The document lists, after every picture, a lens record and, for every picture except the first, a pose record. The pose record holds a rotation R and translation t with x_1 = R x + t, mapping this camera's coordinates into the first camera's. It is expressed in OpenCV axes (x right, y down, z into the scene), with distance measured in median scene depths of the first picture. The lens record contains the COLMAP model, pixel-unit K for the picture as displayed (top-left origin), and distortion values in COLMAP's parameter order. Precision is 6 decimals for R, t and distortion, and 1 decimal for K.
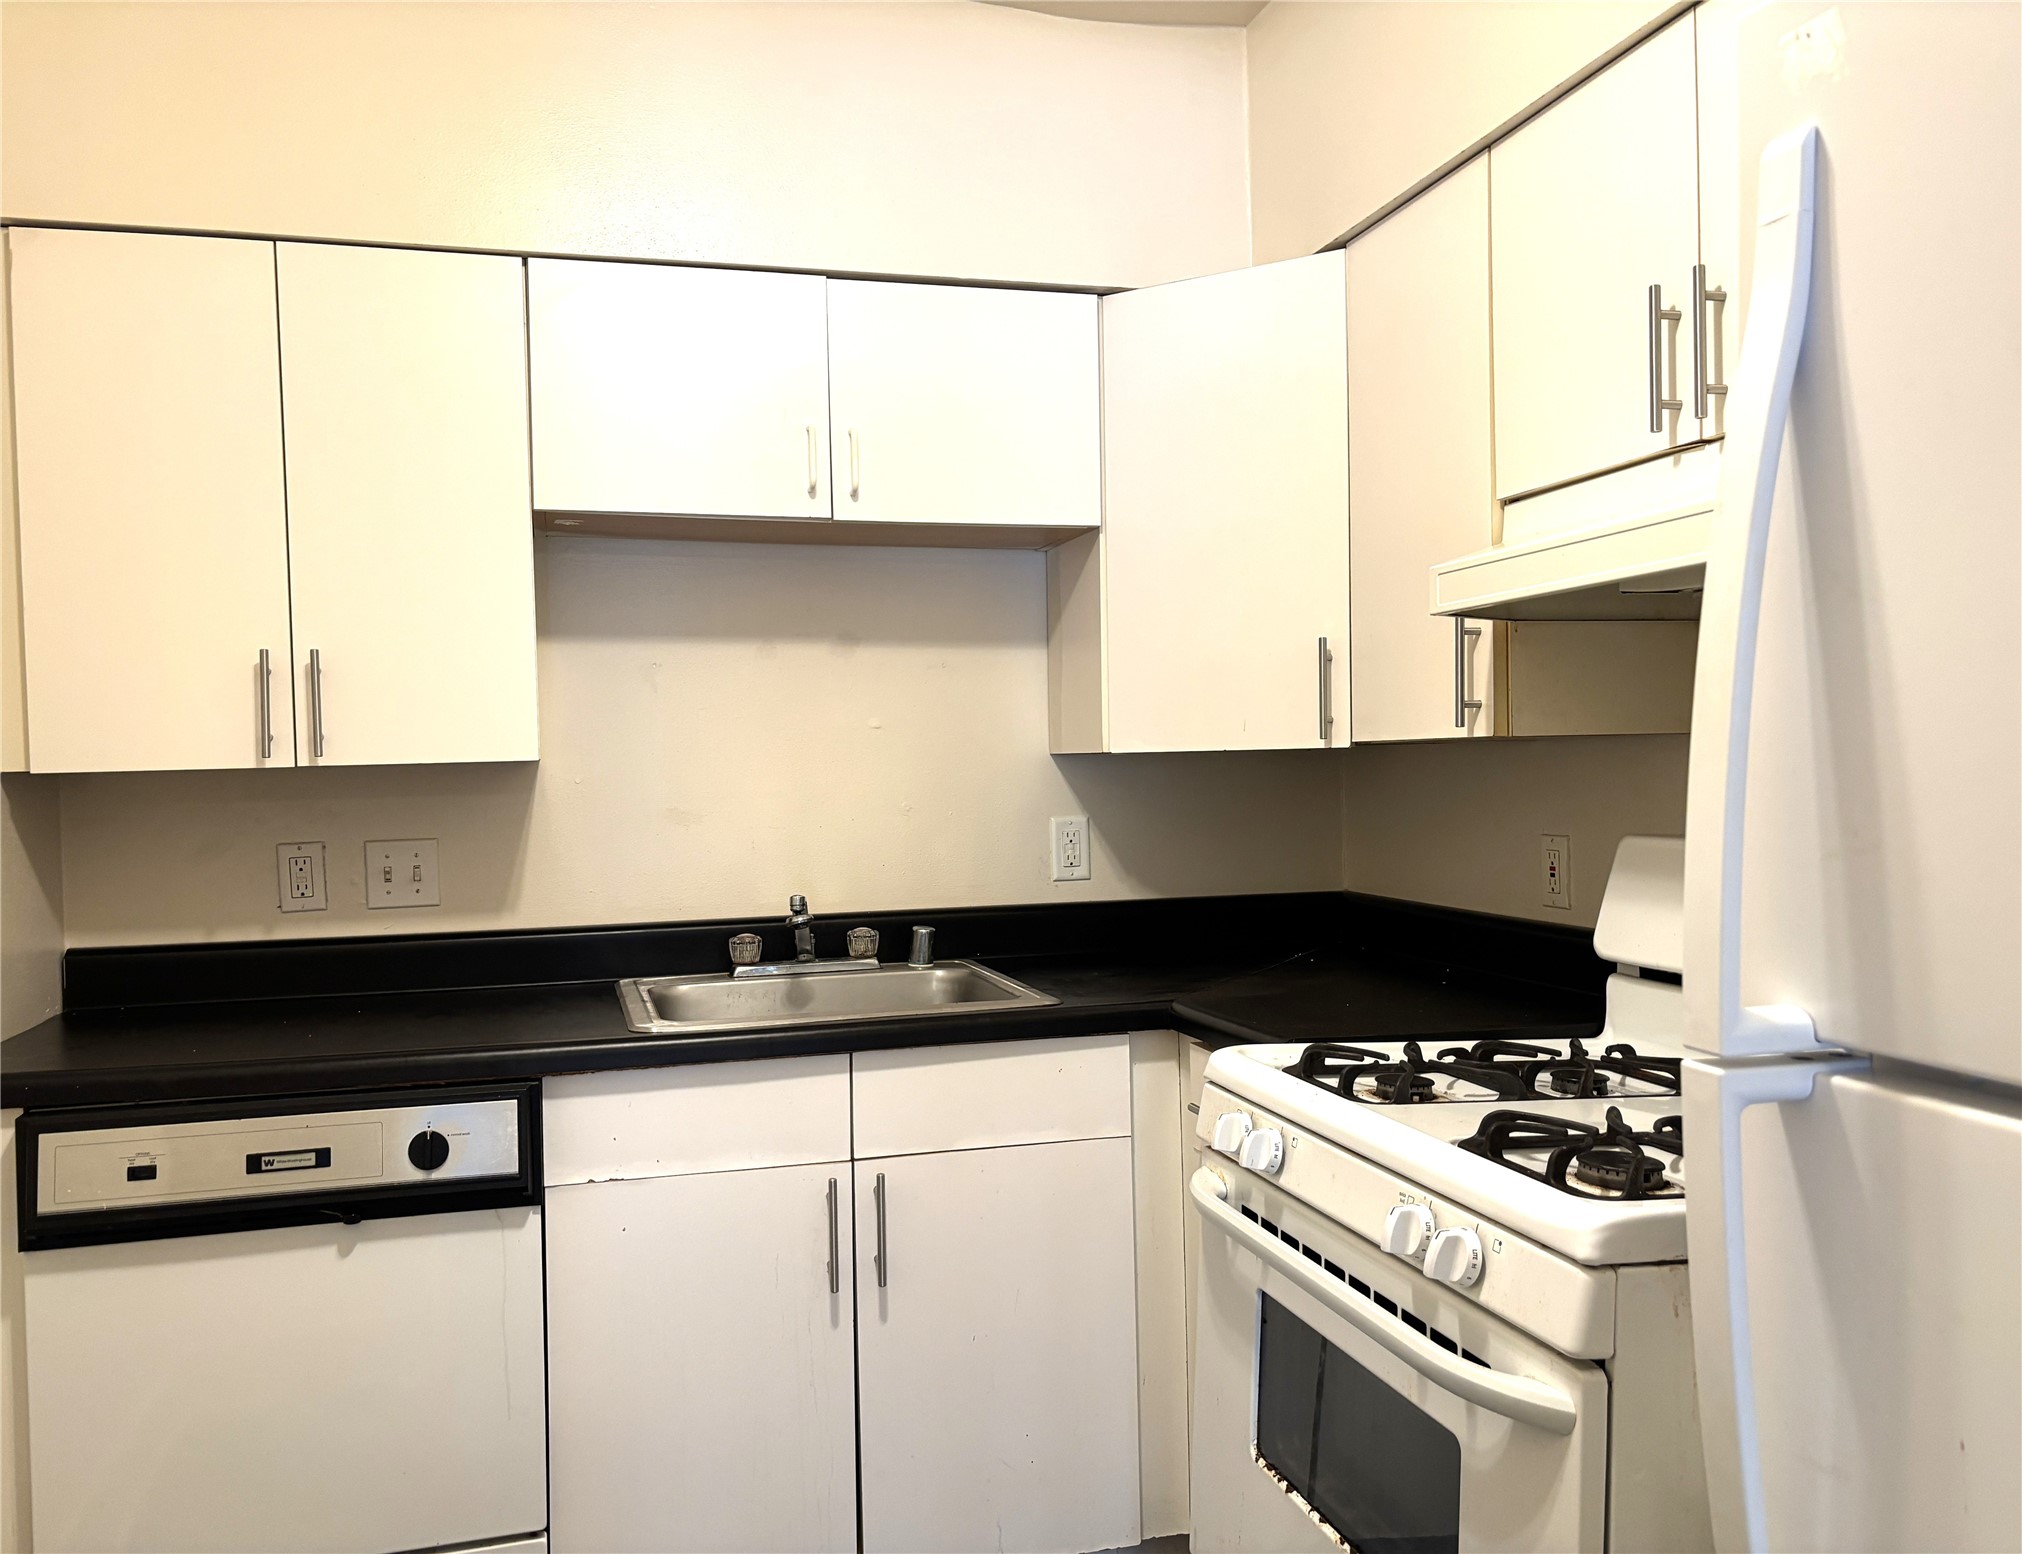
lens RADIAL K [[1681.1, 0, 1008.4], [0, 1681.1, 793.6], [0, 0, 1]] dist [-0.005122, -0.002452]
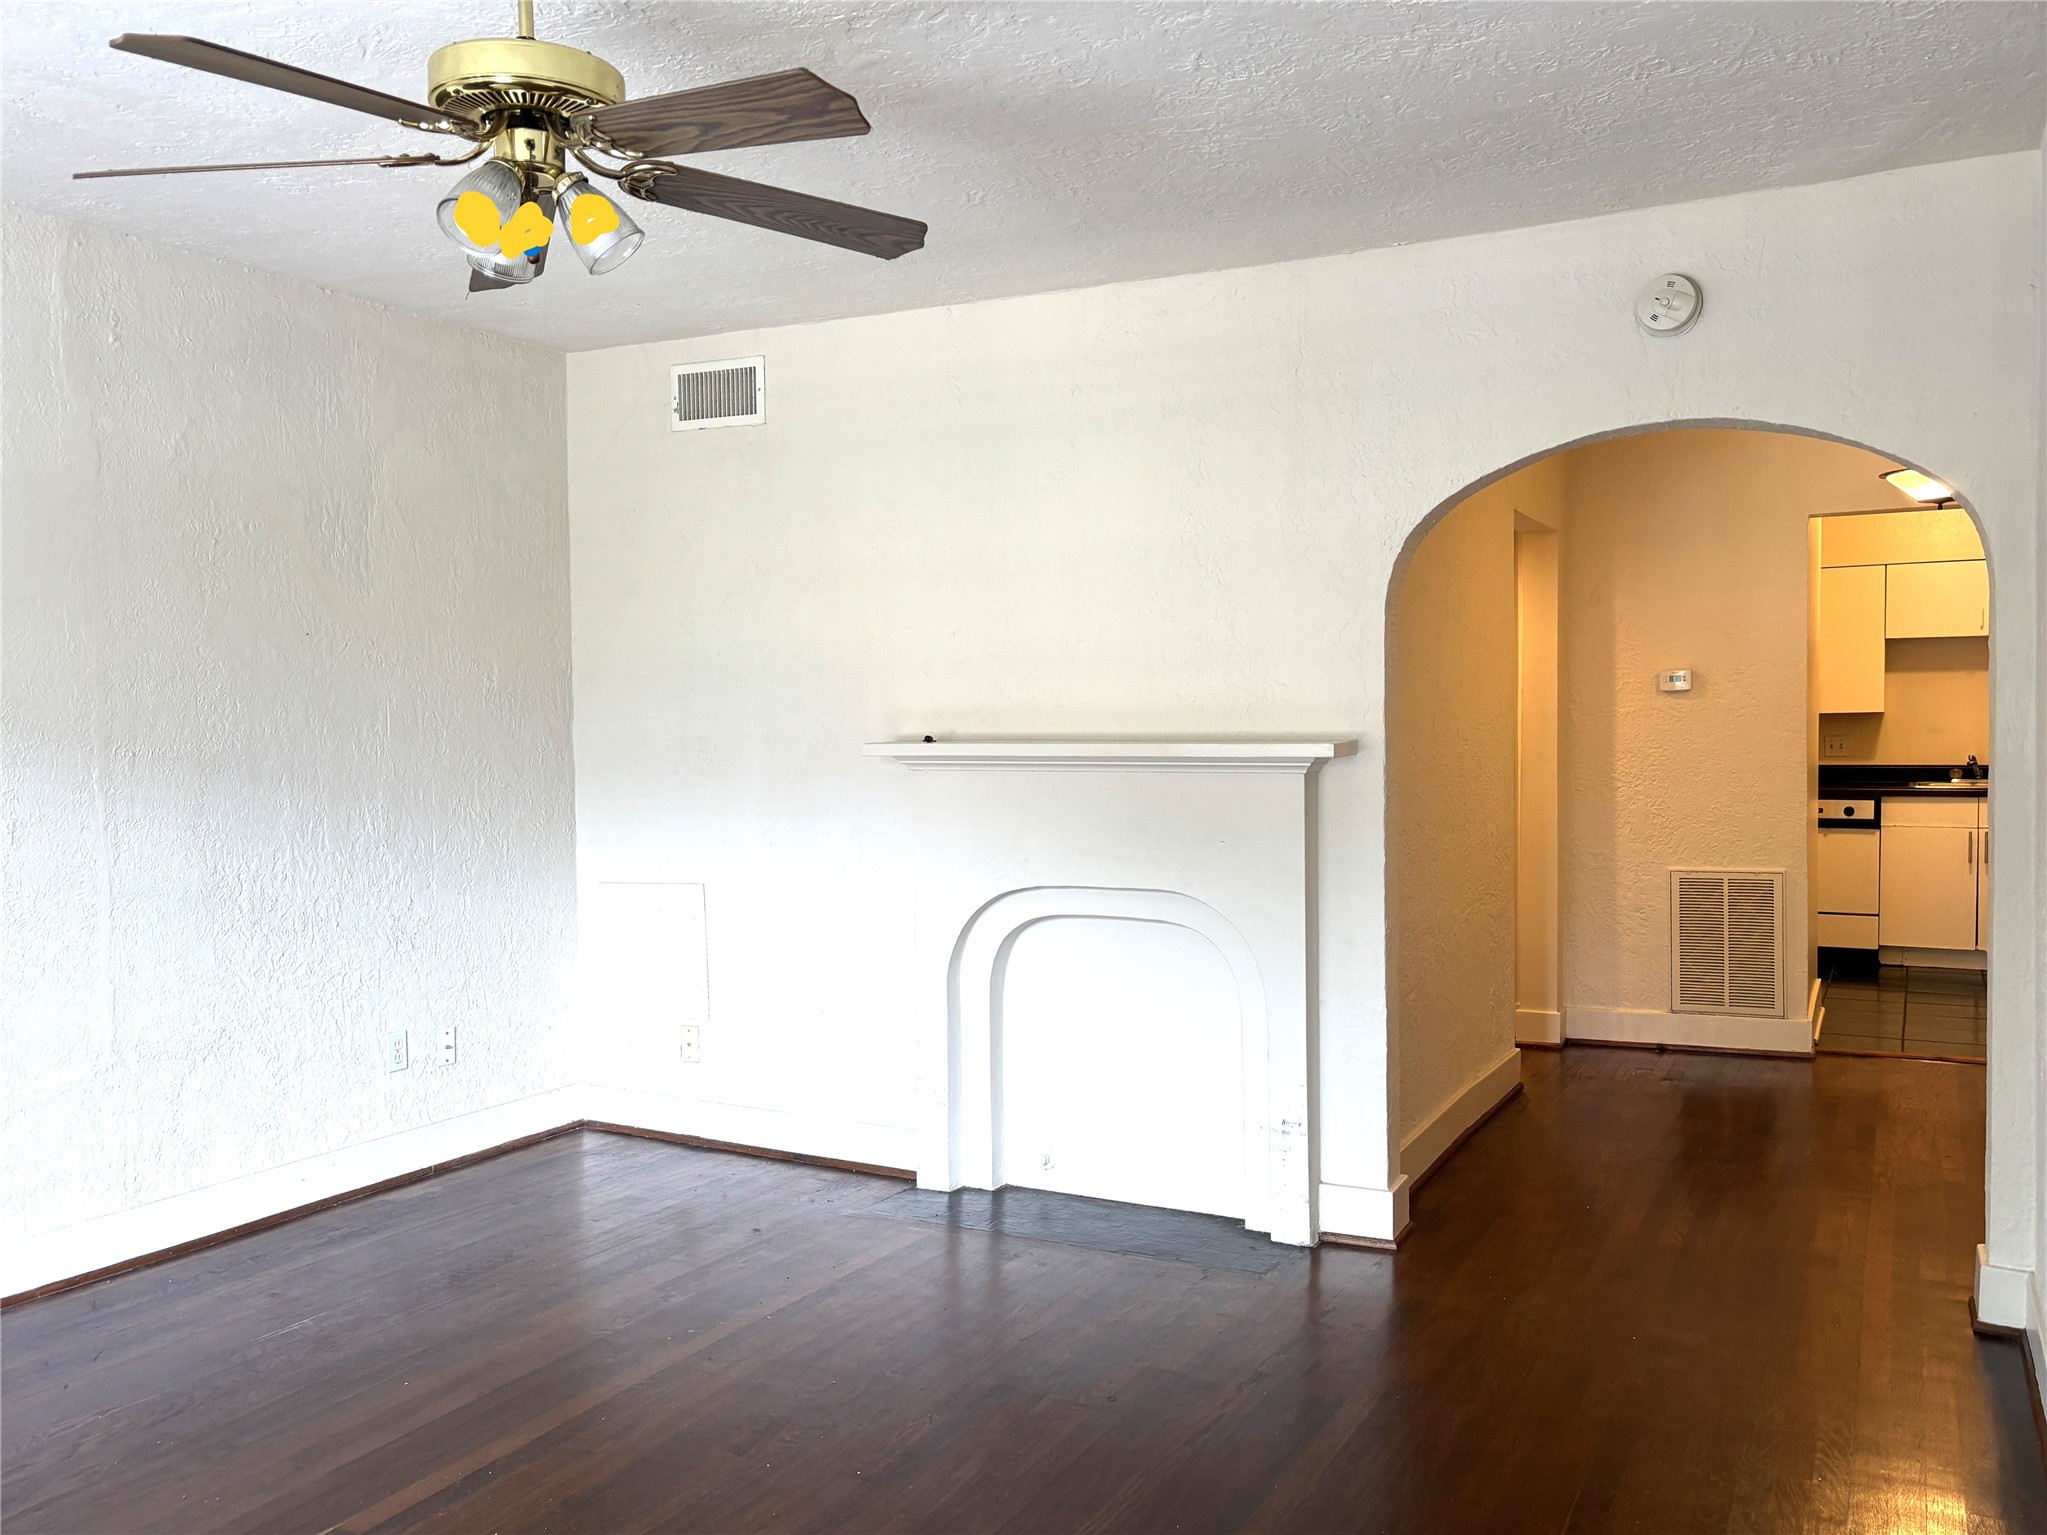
lens RADIAL K [[1612.8, 0, 1020.7], [0, 1612.8, 786.9], [0, 0, 1]] dist [0.015645, -0.014558]
pose [[0.722043, 0.037975, -0.690805, 0.711561], [-0.018196, 0.999189, 0.035909, 0.044910], [0.691609, -0.013358, 0.722149, -2.521234]]
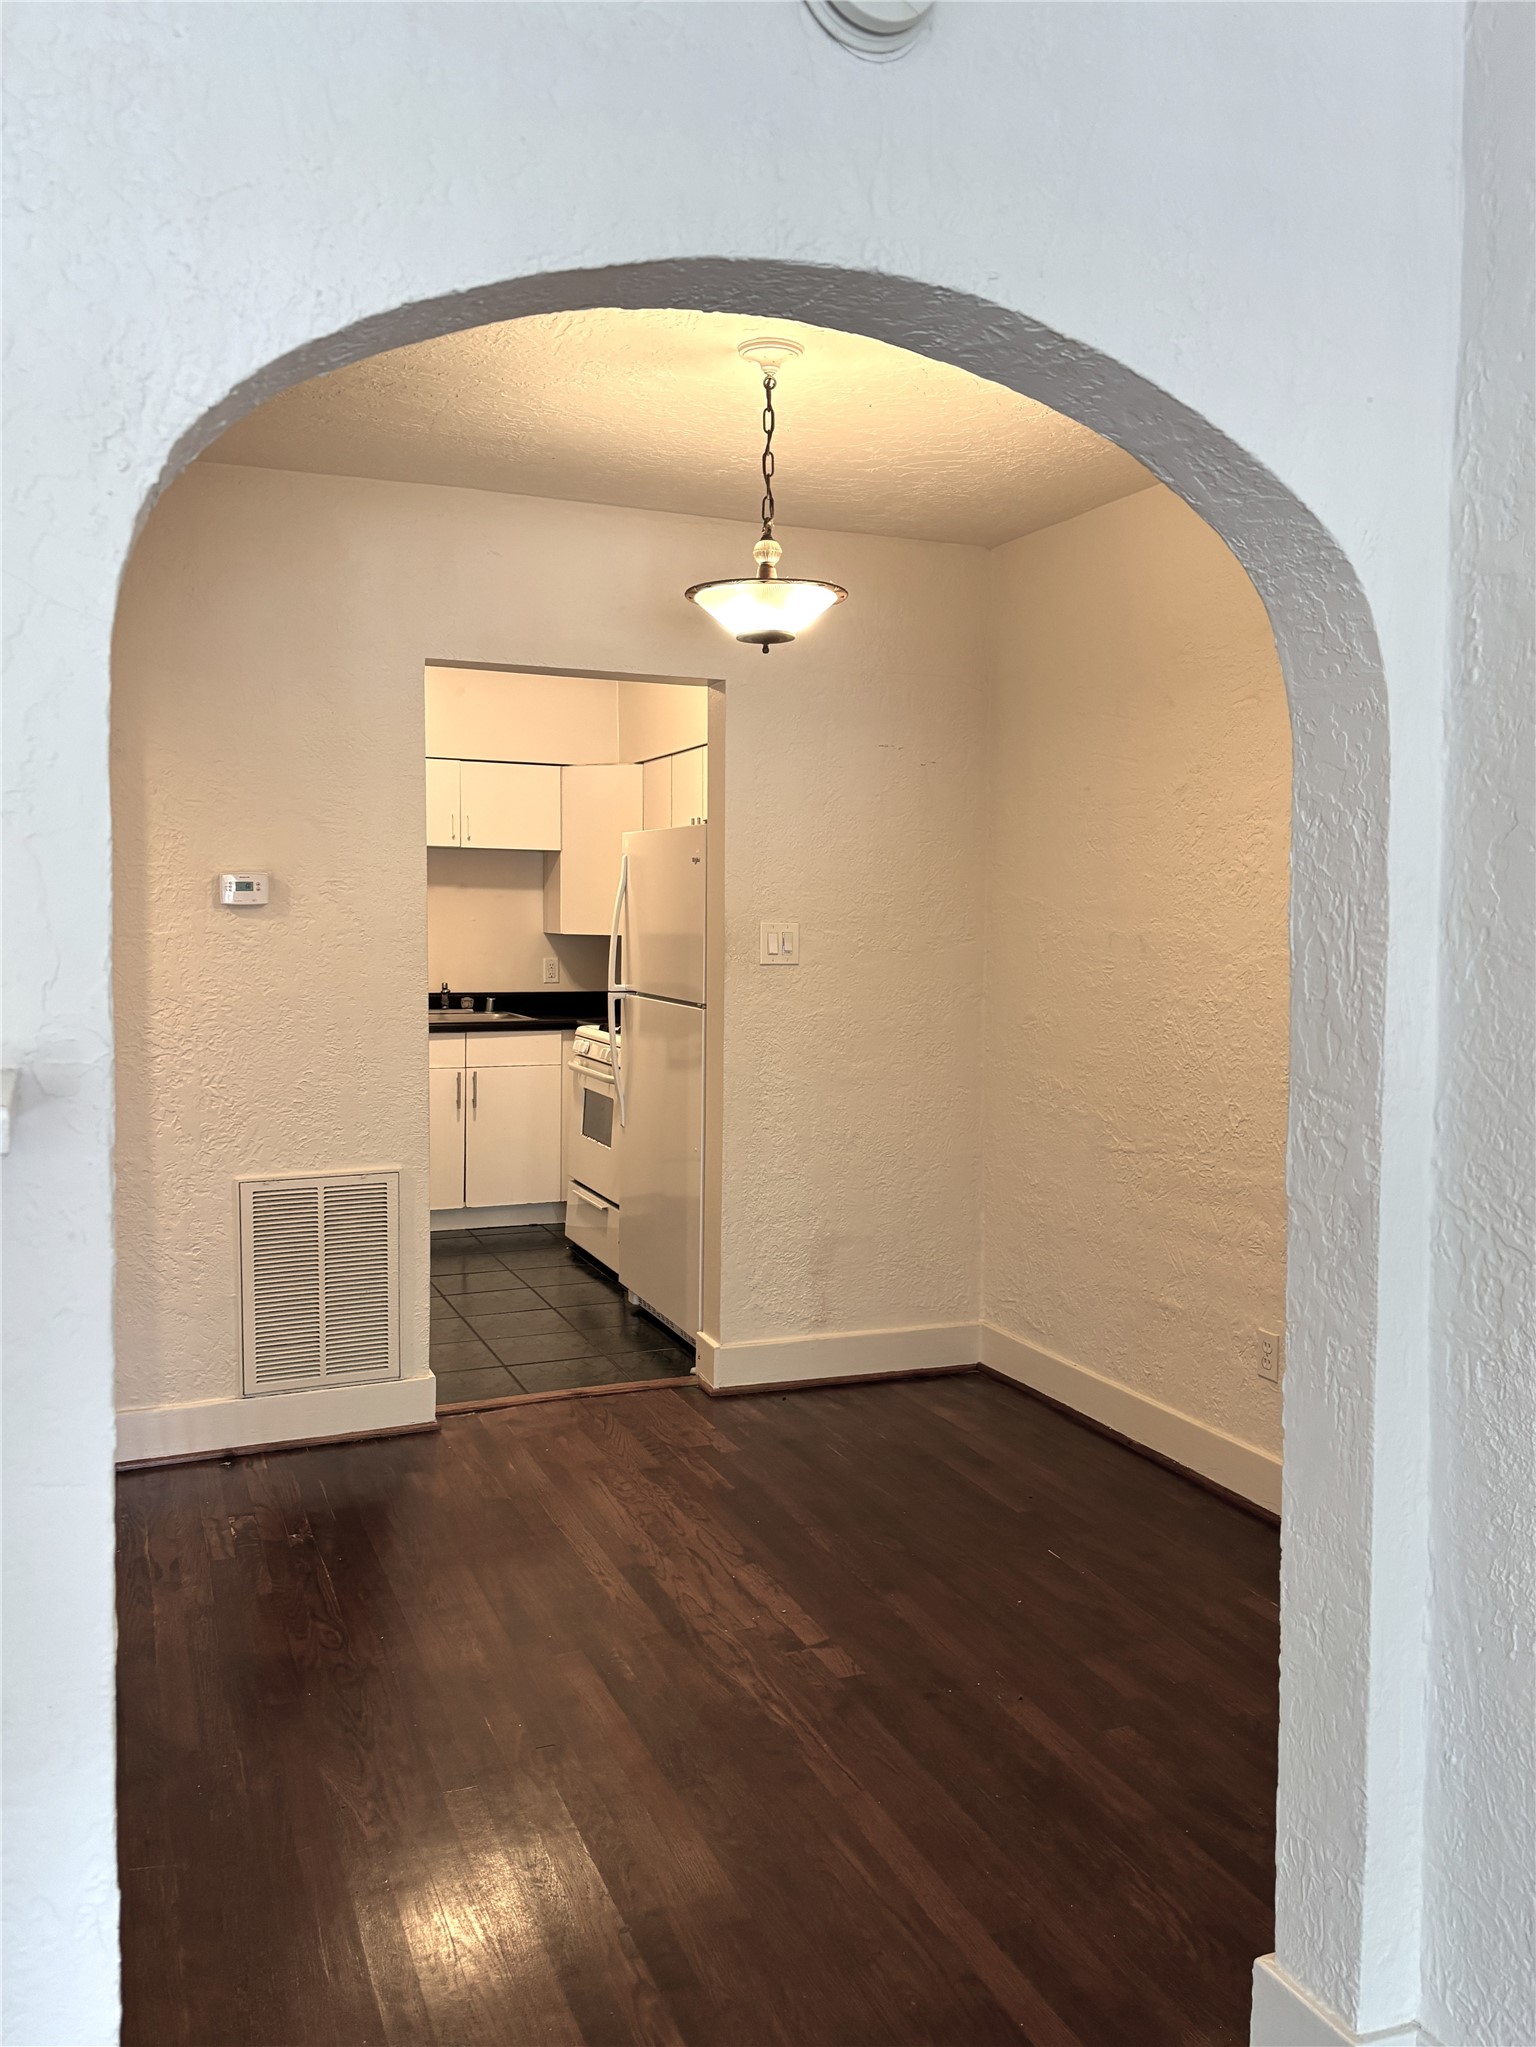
lens RADIAL K [[1612.8, 0, 775.1], [0, 1612.8, 1010.9], [0, 0, 1]] dist [0.015645, -0.014558]
pose [[0.992321, 0.023040, 0.121525, 0.094458], [-0.026863, 0.999192, 0.029912, 0.013677], [-0.120738, -0.032947, 0.992138, -1.750825]]
